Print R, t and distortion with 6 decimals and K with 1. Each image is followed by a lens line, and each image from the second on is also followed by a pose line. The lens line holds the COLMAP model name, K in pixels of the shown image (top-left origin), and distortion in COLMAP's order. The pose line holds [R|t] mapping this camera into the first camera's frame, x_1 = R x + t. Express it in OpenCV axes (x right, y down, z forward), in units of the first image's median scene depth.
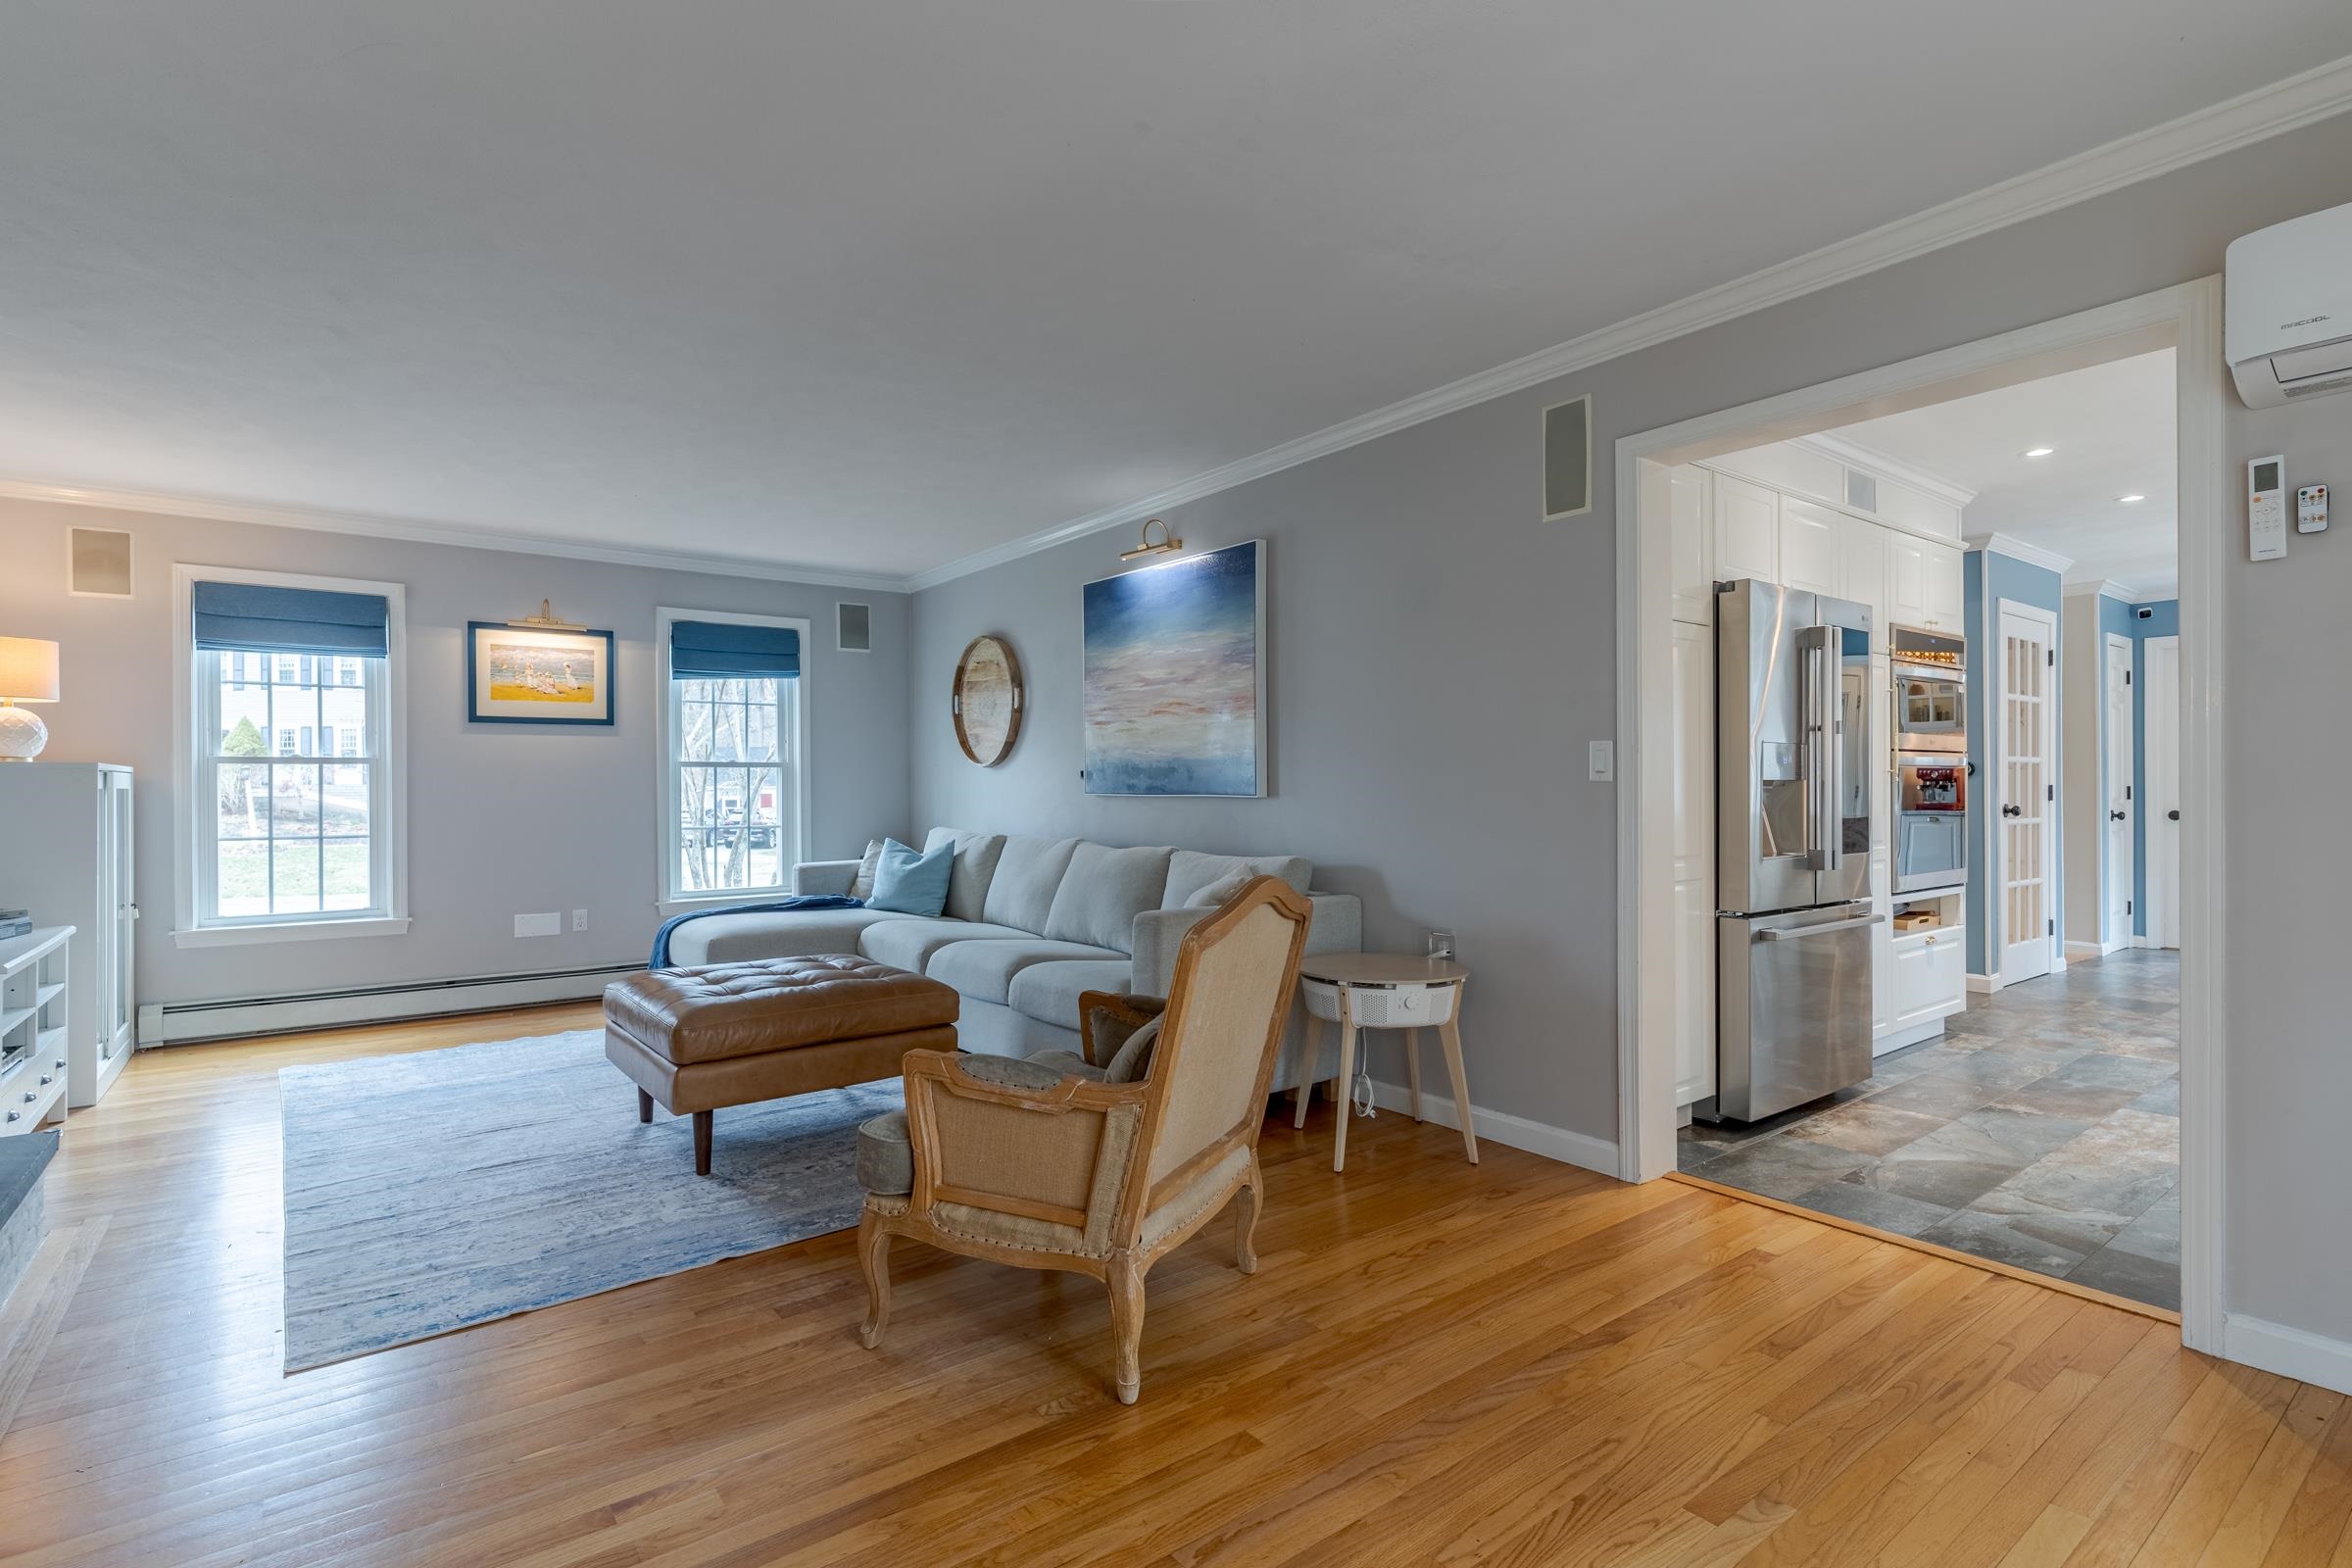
lens RADIAL K [[1117.7, 0, 1174.4], [0, 1117.7, 788.4], [0, 0, 1]] dist [0.003171, -0.000242]
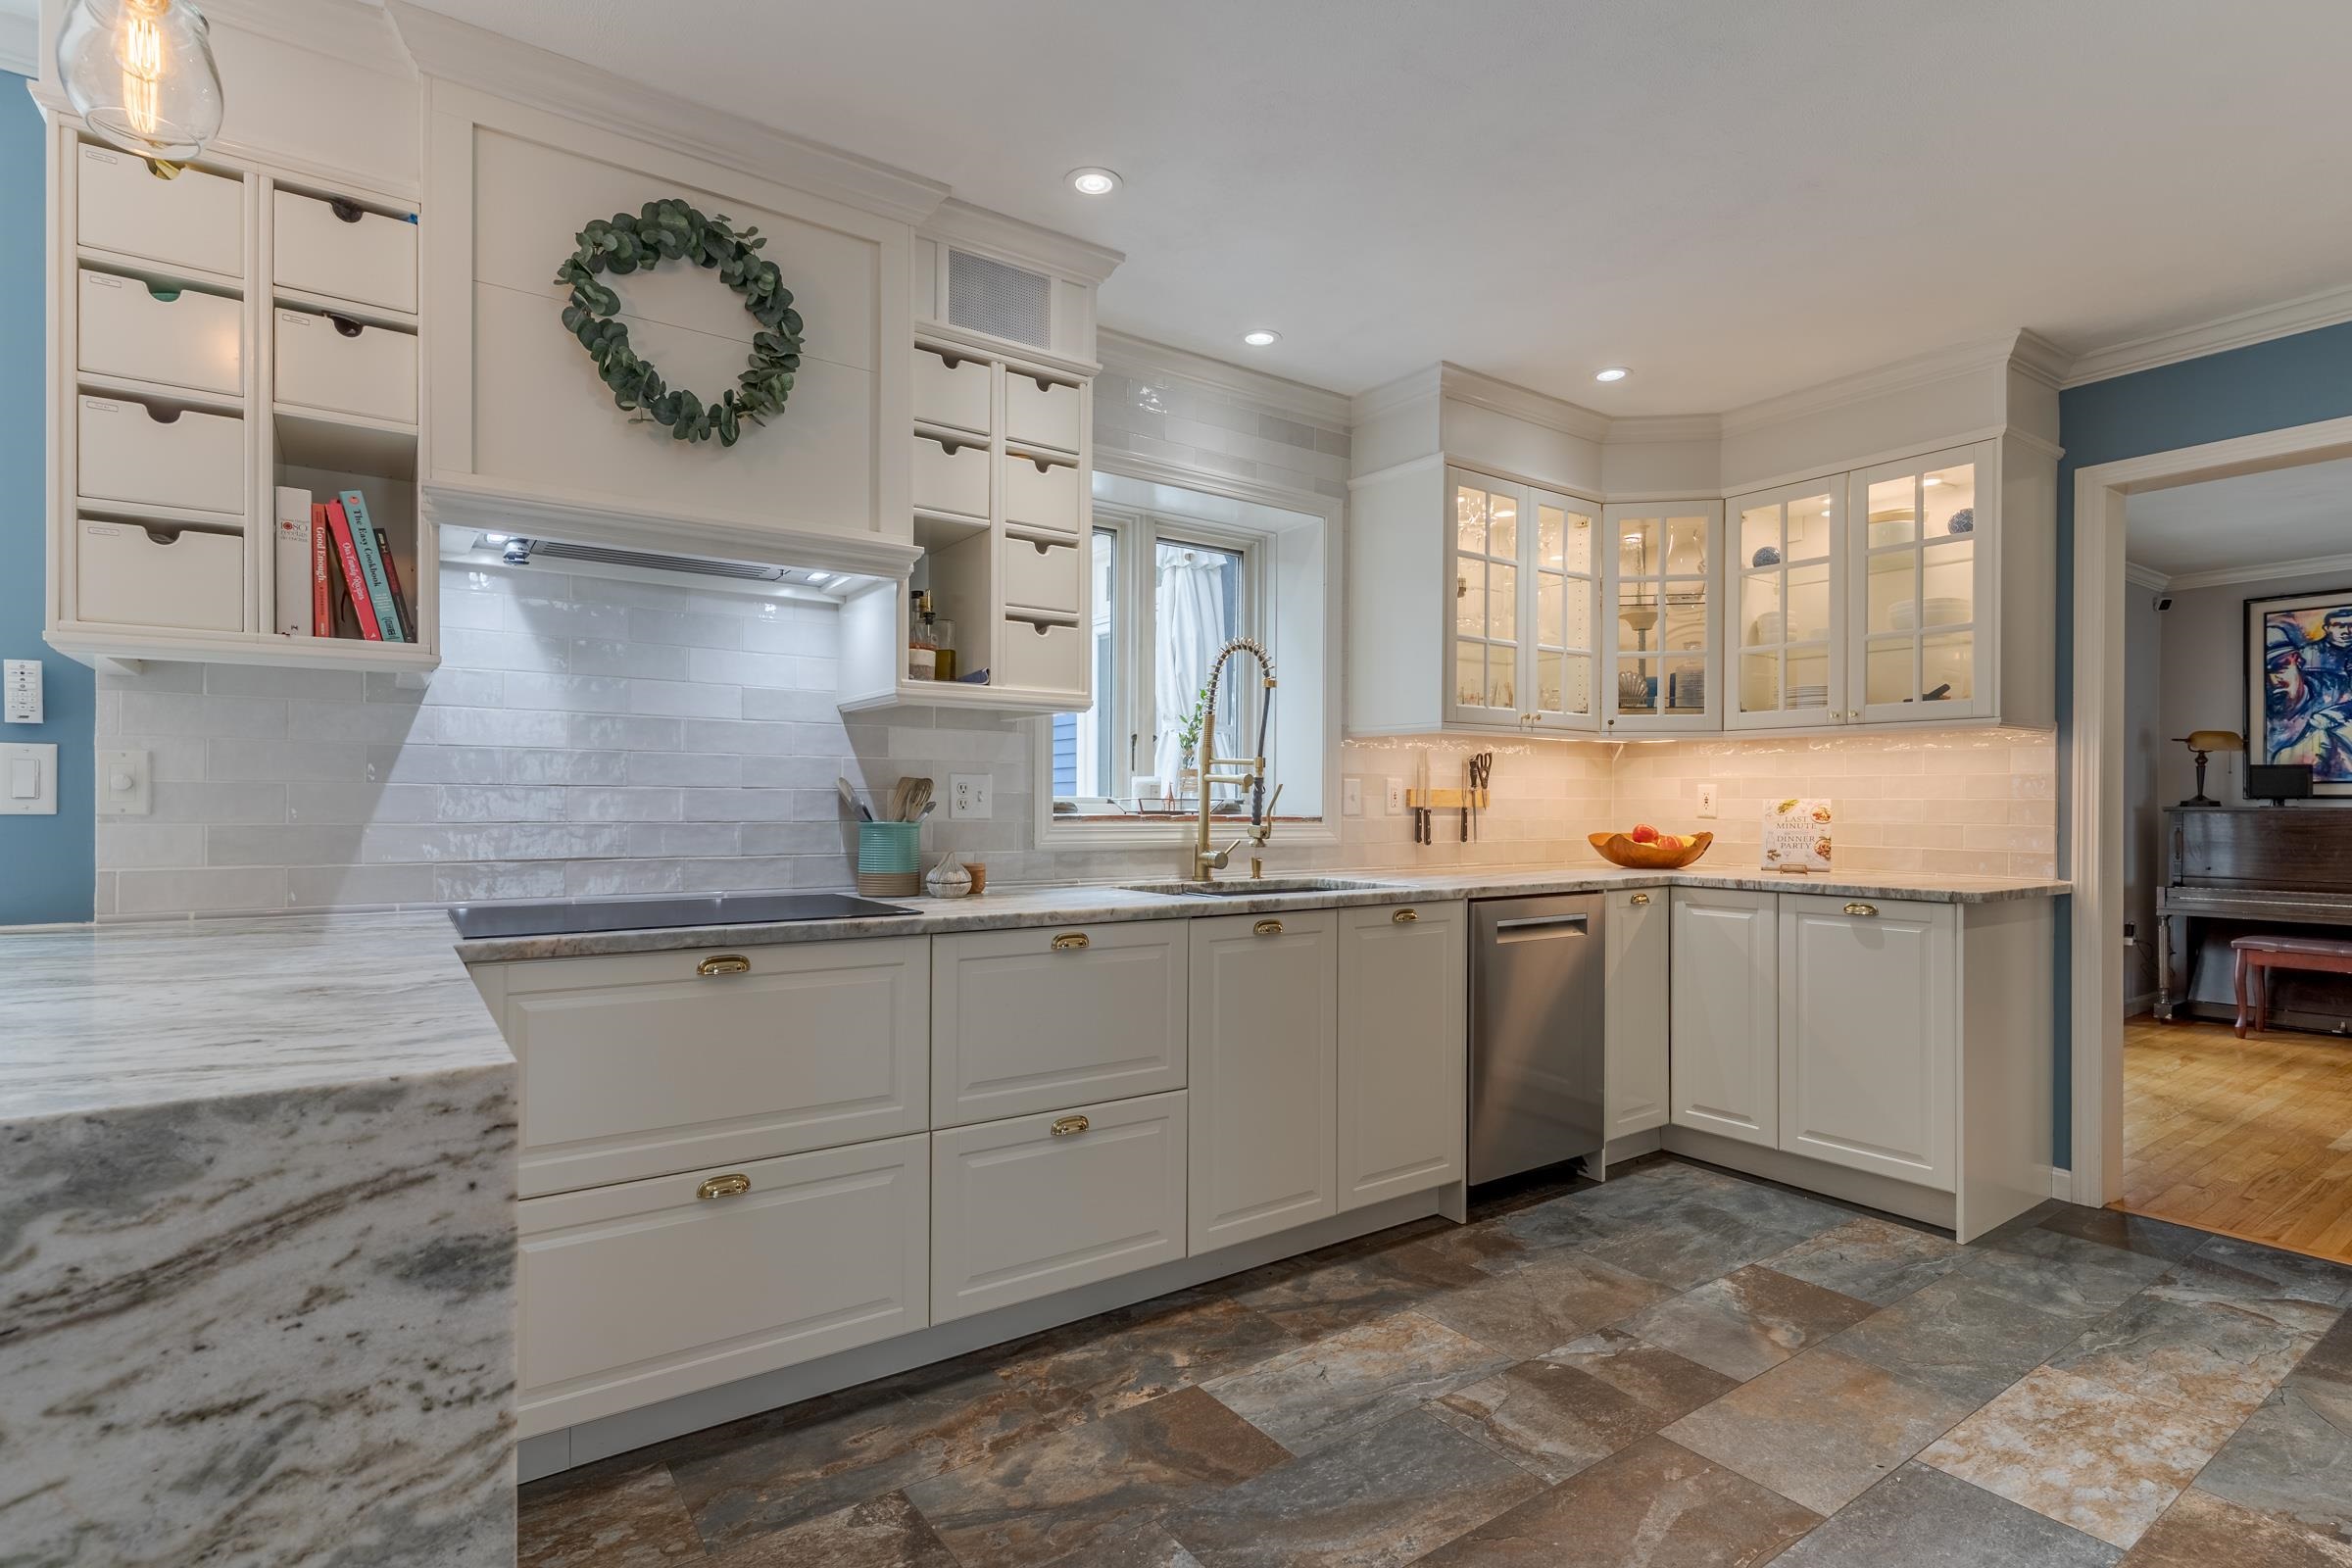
lens RADIAL K [[1136.4, 0, 1170.0], [0, 1136.4, 800.2], [0, 0, 1]] dist [0.001325, -0.000335]
pose [[-0.999350, 0.003269, 0.035909, 0.684252], [0.003219, 0.999994, -0.001457, -0.006886], [-0.035913, -0.001341, -0.999354, 0.829513]]
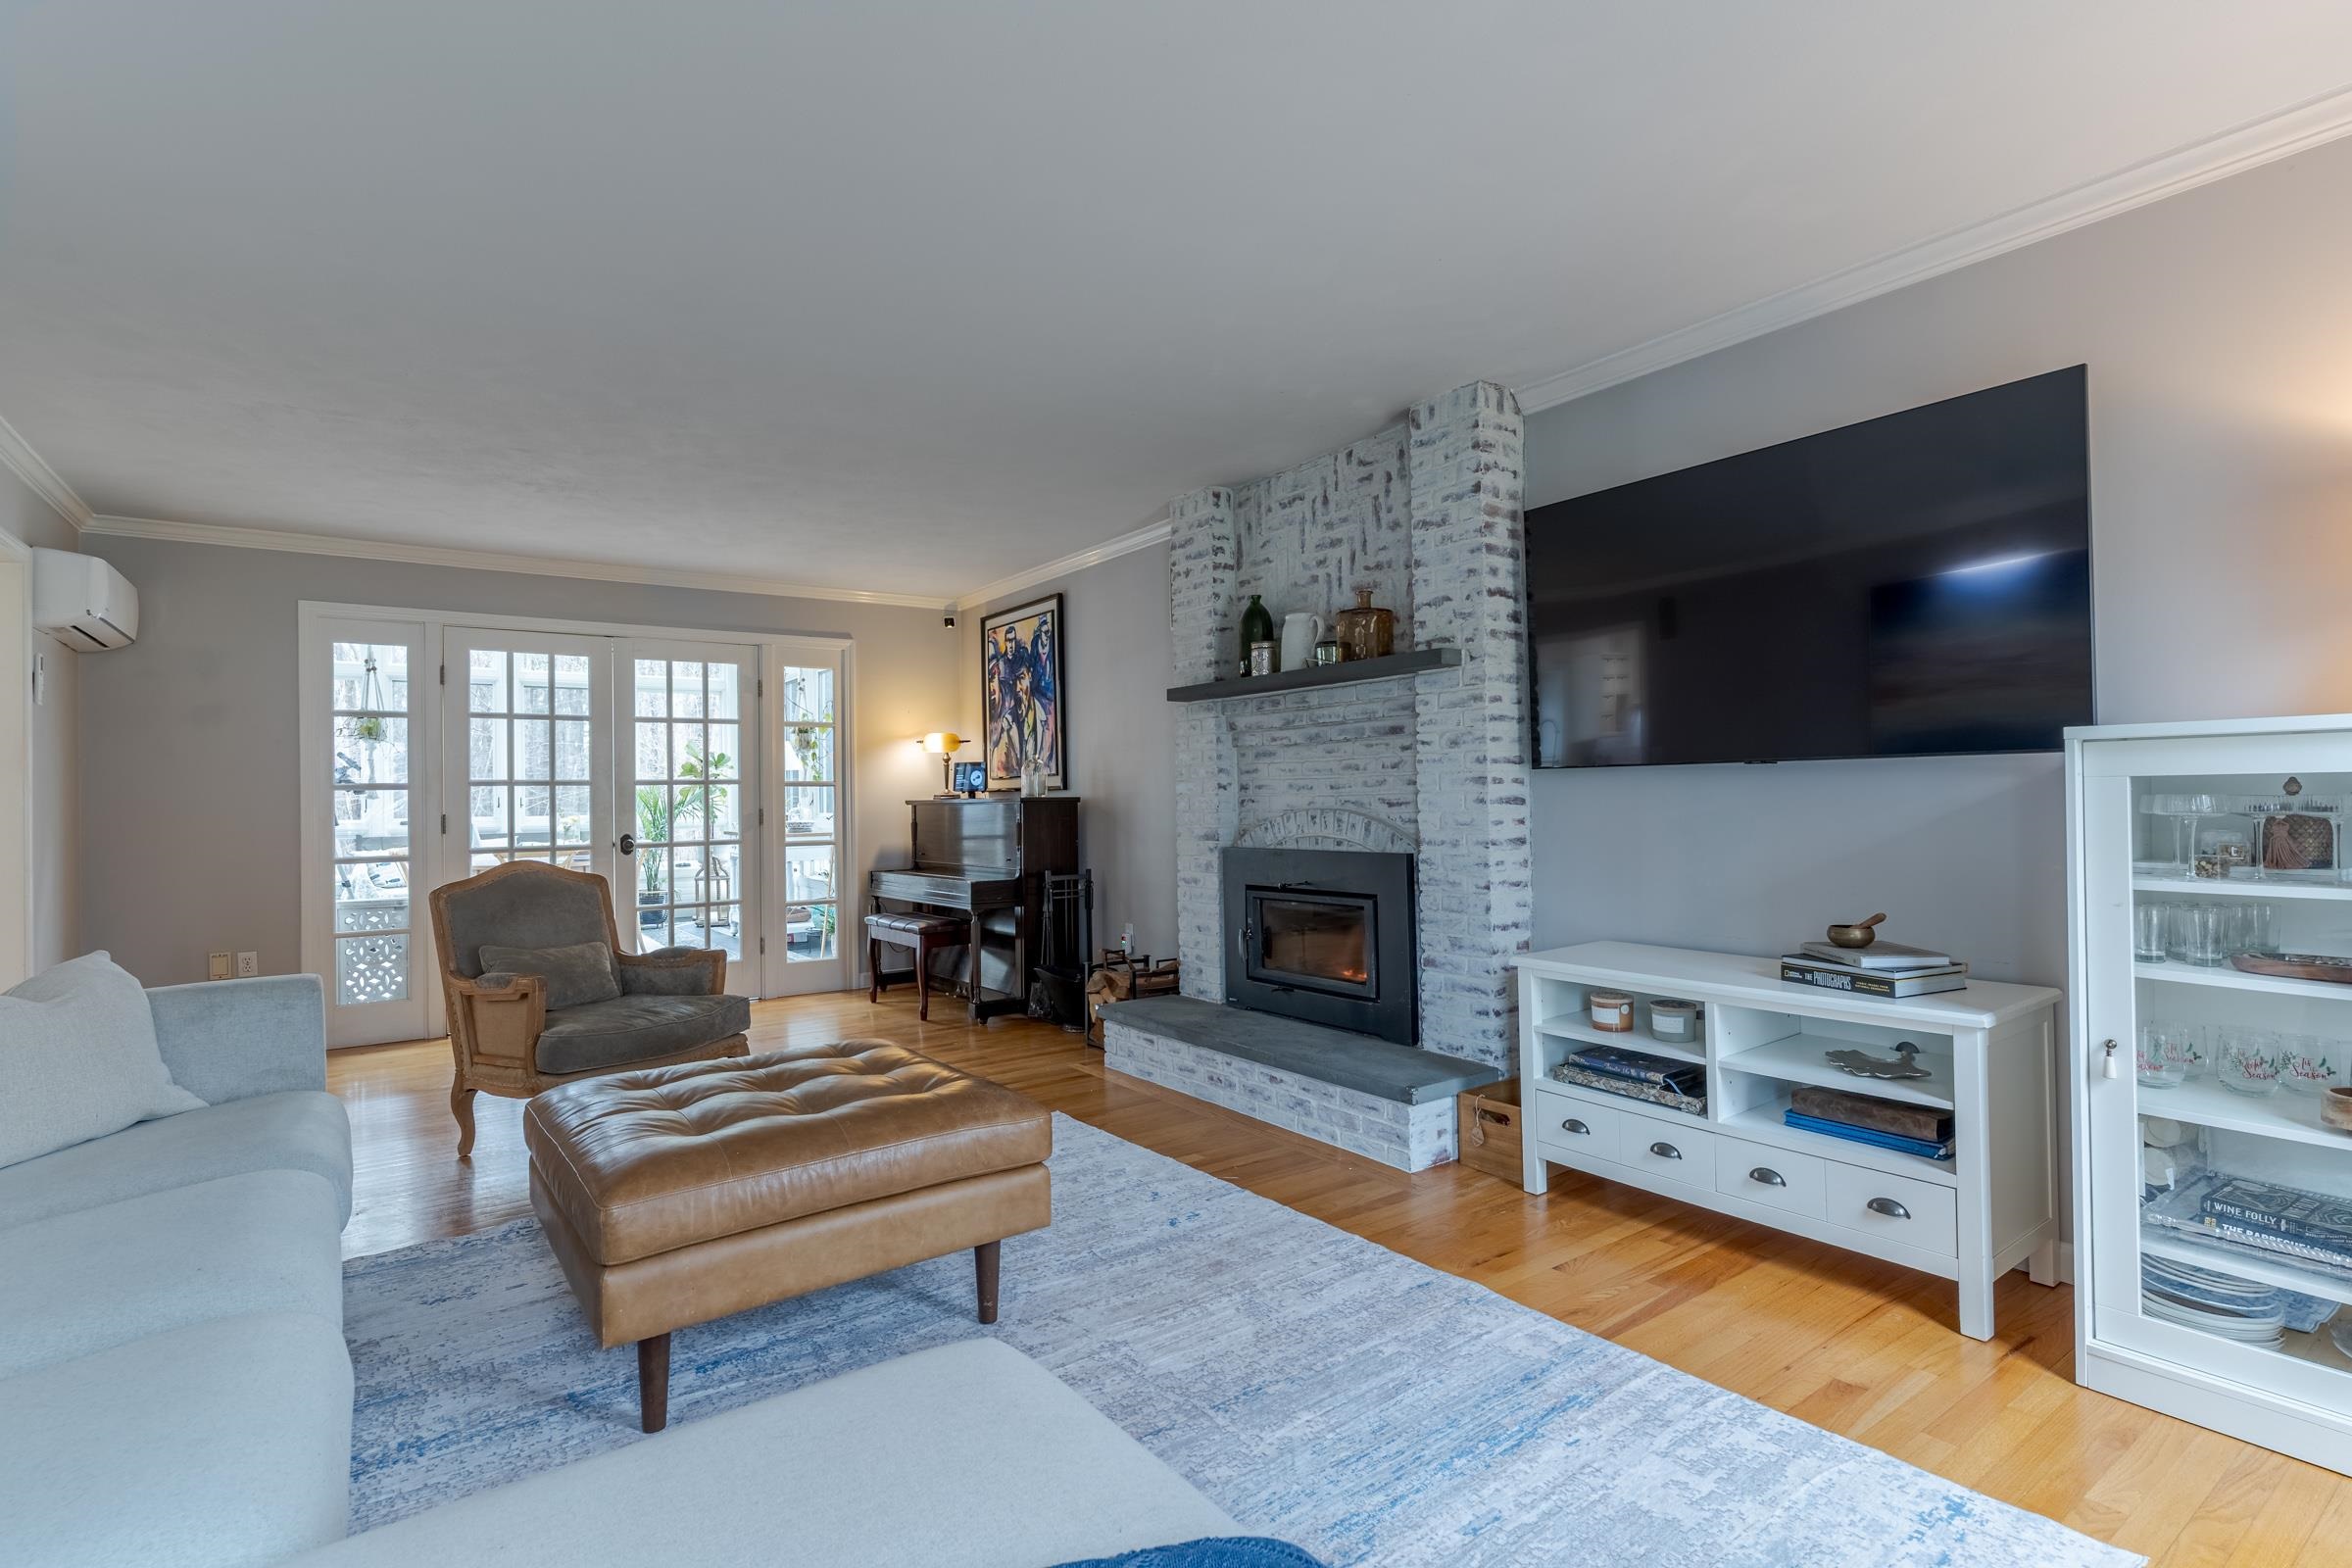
lens RADIAL K [[1117.7, 0, 1174.4], [0, 1117.7, 788.4], [0, 0, 1]] dist [0.003171, -0.000242]
pose [[-0.999573, 0.020986, 0.020351, -0.321551], [0.020889, 0.999769, -0.004988, -0.001573], [-0.020451, -0.004561, -0.999780, 0.904286]]
